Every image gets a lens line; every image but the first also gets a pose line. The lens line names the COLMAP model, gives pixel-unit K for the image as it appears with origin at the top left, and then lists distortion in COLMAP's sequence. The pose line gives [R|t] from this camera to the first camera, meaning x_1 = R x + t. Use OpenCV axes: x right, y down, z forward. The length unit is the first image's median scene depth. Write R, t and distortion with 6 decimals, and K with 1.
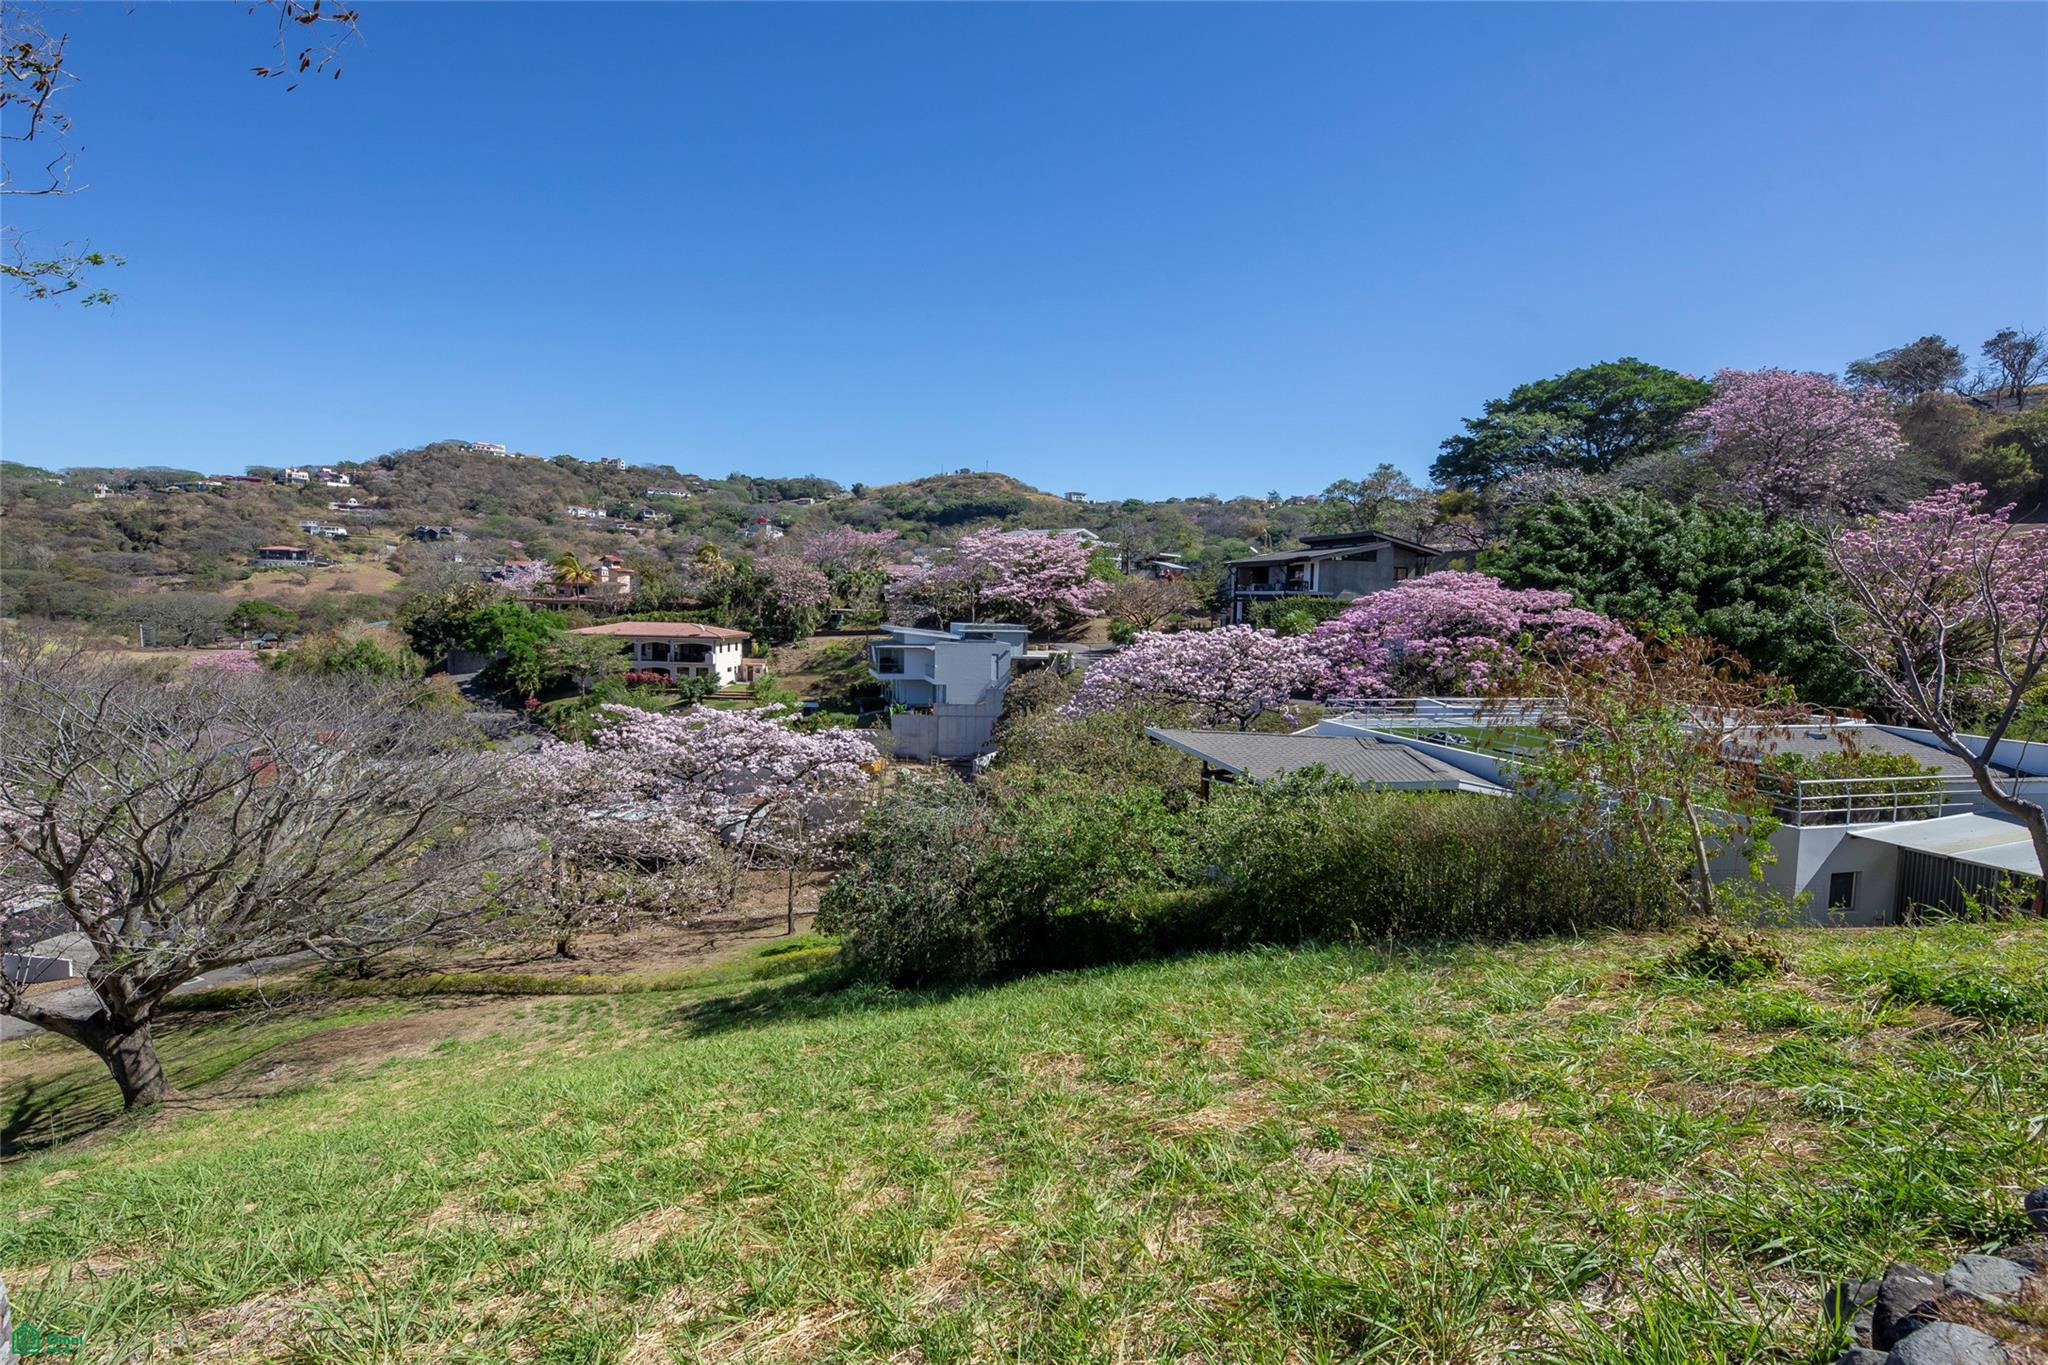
lens RADIAL K [[967.7, 0, 1028.1], [0, 967.7, 680.3], [0, 0, 1]] dist [0.005677, -0.002377]
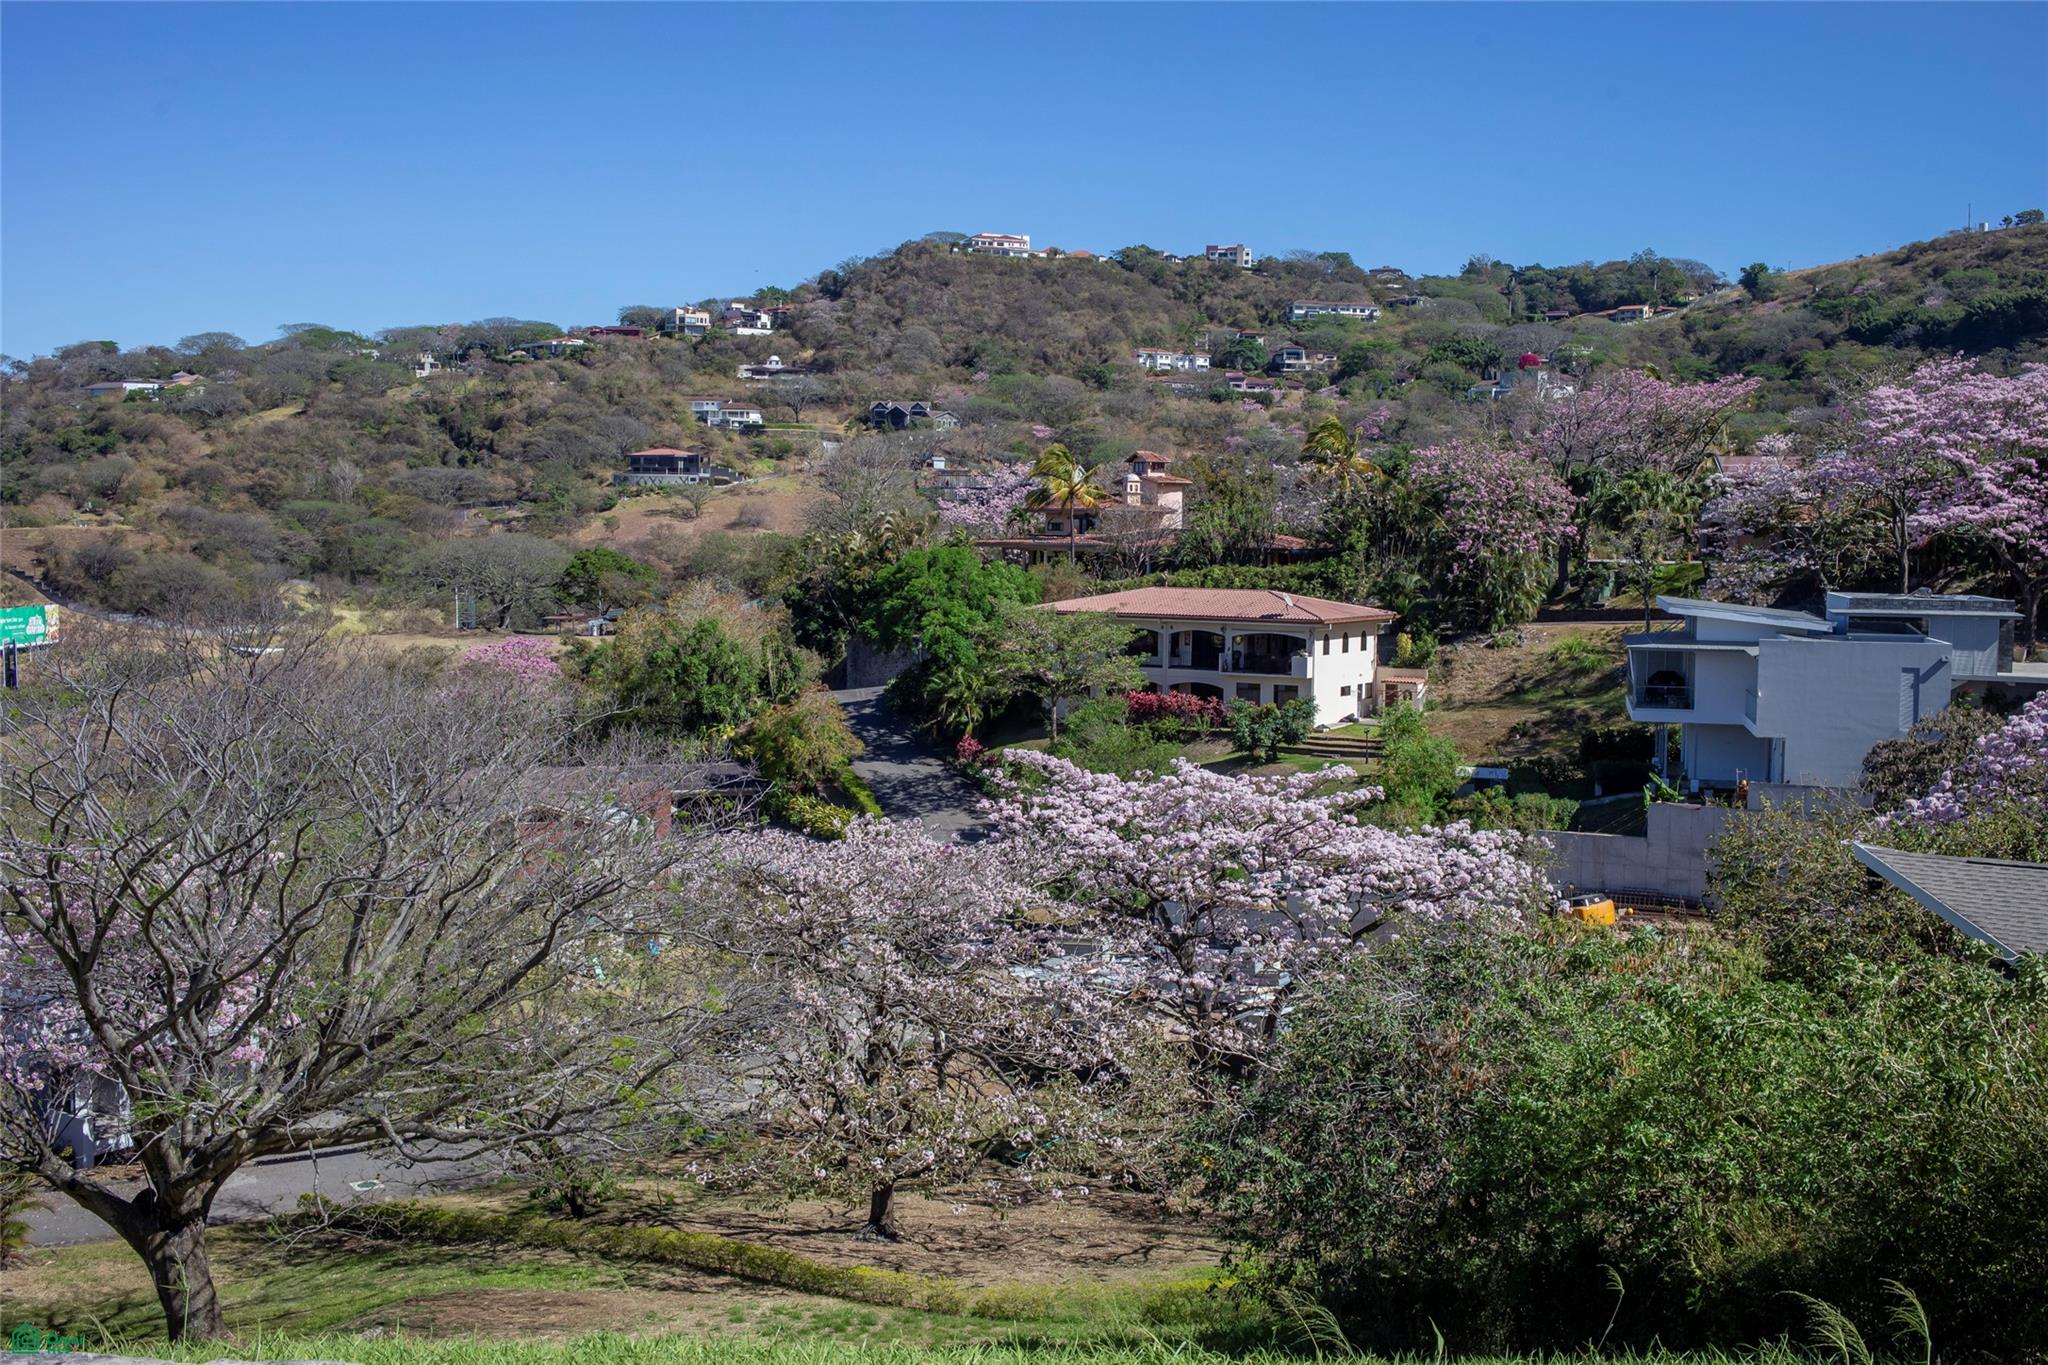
lens RADIAL K [[2215.7, 0, 1030.1], [0, 2215.7, 679.1], [0, 0, 1]] dist [-0.069455, 0.112479]
pose [[0.878649, 0.021693, -0.476974, 0.055041], [-0.030672, 0.999468, -0.011047, -0.000397], [0.476481, 0.024336, 0.878848, -0.003022]]
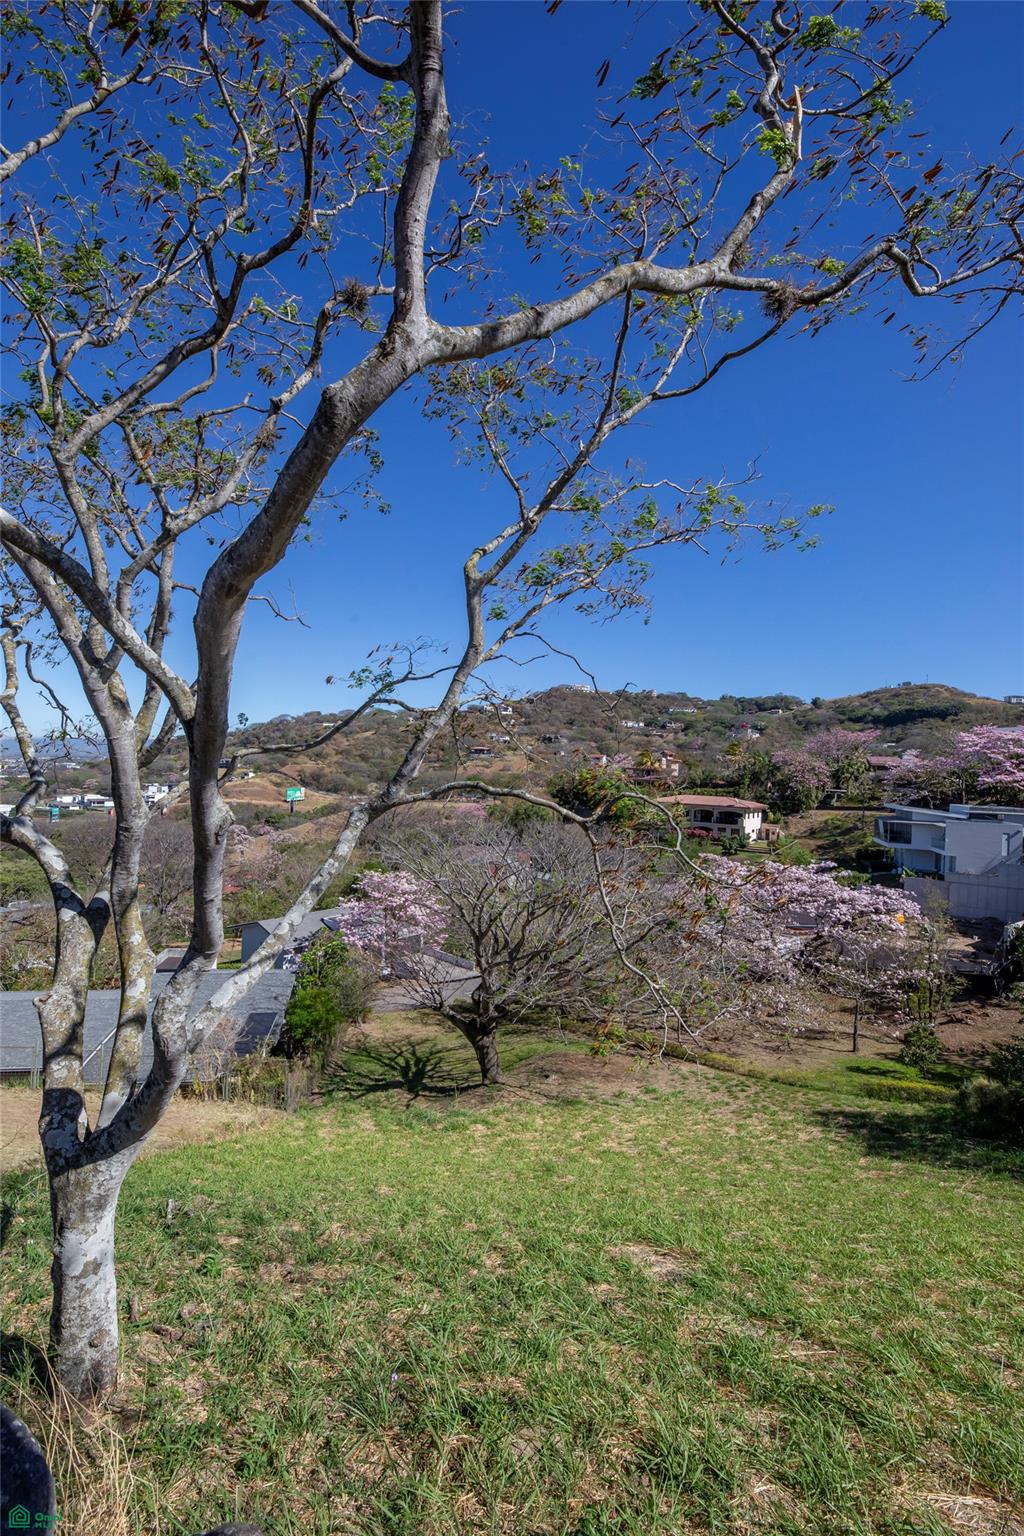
lens RADIAL K [[658.1, 0, 516.4], [0, 658.1, 775.1], [0, 0, 1]] dist [0.004178, -0.003183]
pose [[0.832101, 0.014653, -0.554431, -0.056742], [-0.064661, 0.995397, -0.070737, -0.001571], [0.550842, 0.094711, 0.829218, 0.009441]]
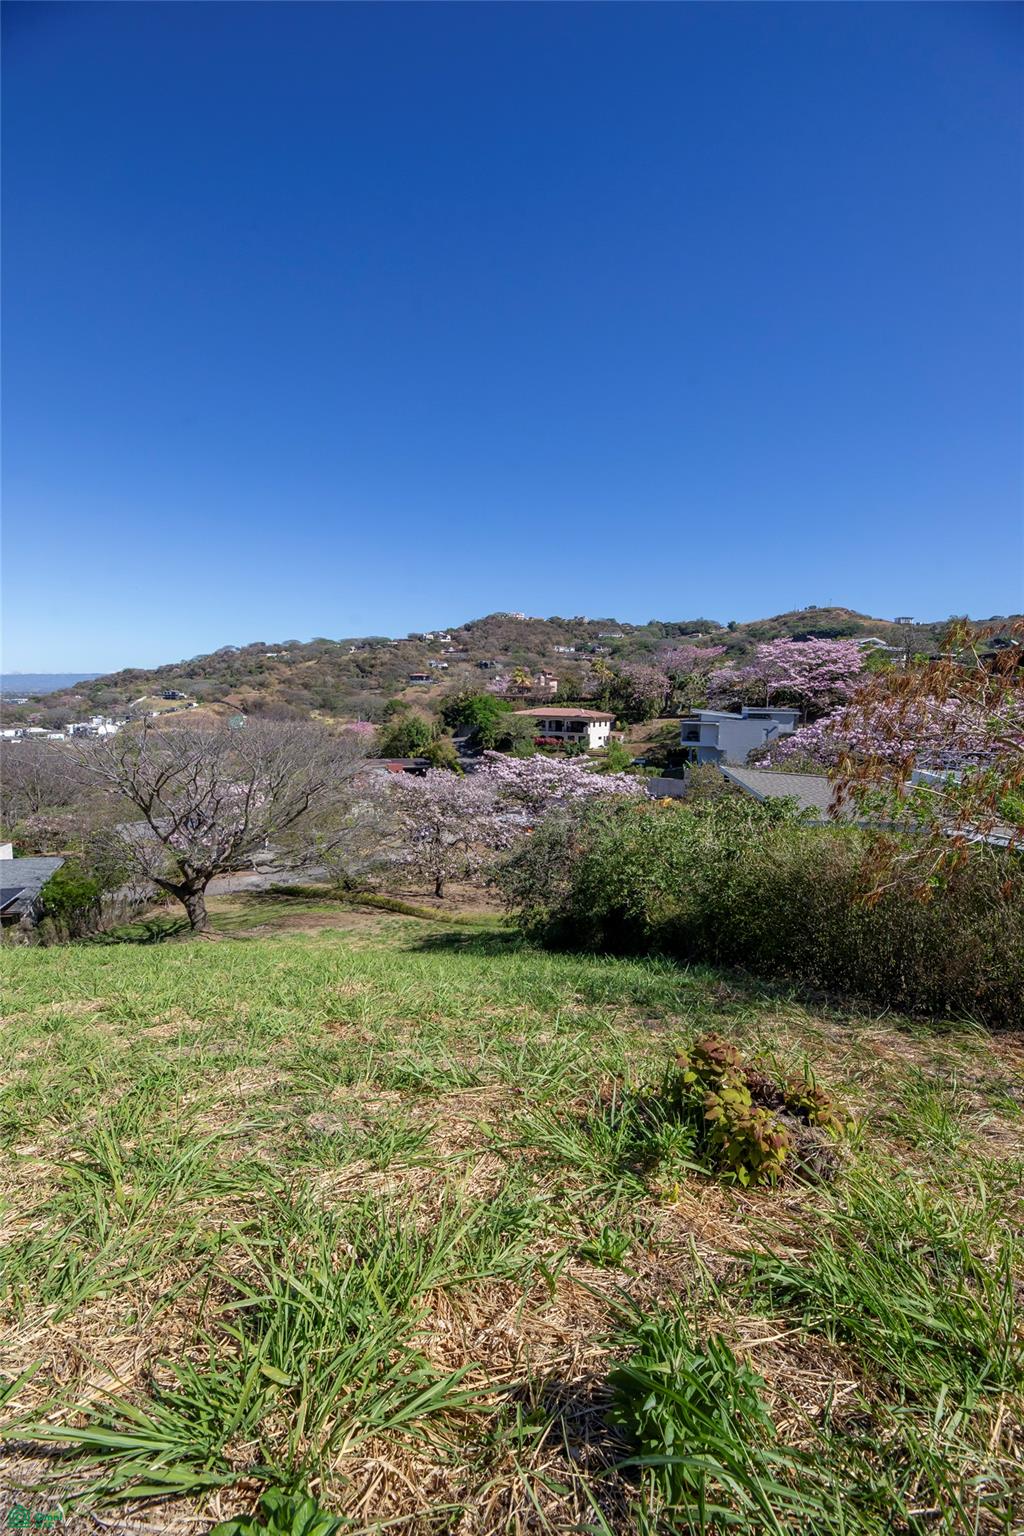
lens RADIAL K [[614.7, 0, 516.8], [0, 614.7, 773.1], [0, 0, 1]] dist [0.000657, -0.002835]
pose [[0.870944, 0.052421, -0.488578, 0.057293], [-0.036307, 0.998441, 0.042405, 0.007274], [0.490039, -0.019194, 0.871489, 0.049279]]
